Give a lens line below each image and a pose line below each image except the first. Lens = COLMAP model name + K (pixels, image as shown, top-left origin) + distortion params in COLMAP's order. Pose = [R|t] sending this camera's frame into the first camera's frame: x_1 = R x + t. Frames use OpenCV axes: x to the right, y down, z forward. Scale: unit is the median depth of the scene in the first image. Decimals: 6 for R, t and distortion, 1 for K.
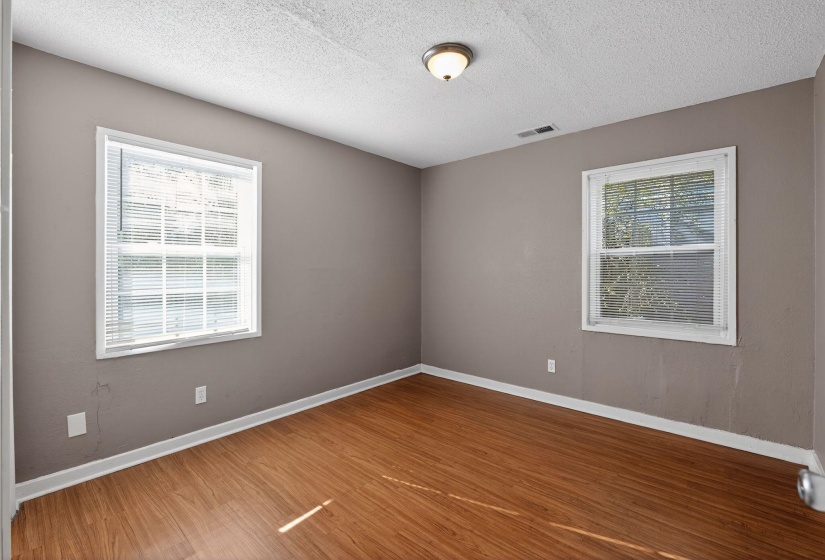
lens RADIAL K [[363.3, 0, 410.0], [0, 363.3, 273.1], [0, 0, 1]] dist [-0.012275, 0.000332]
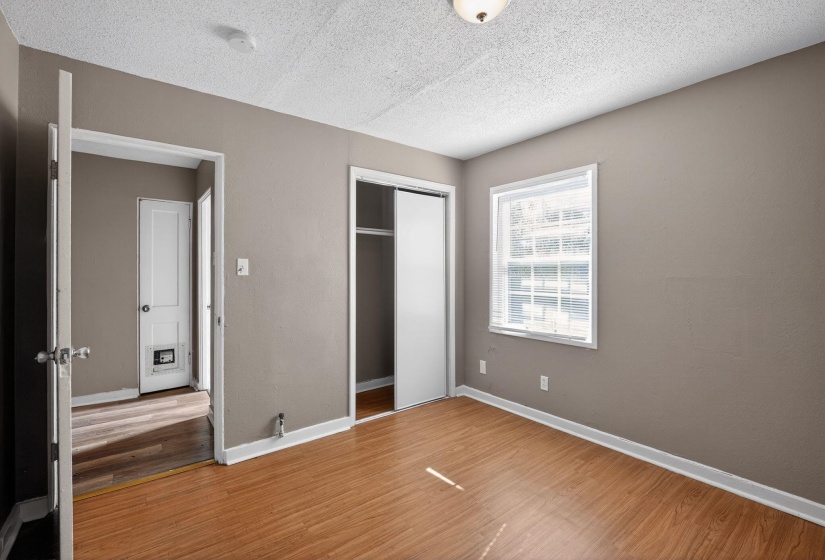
lens RADIAL K [[363.3, 0, 410.0], [0, 363.3, 273.1], [0, 0, 1]] dist [-0.012275, 0.000332]
pose [[-0.188769, 0.003379, -0.982016, 0.721540], [-0.009857, 0.999937, 0.005335, -0.026373], [0.981972, 0.010687, -0.188724, 0.849470]]
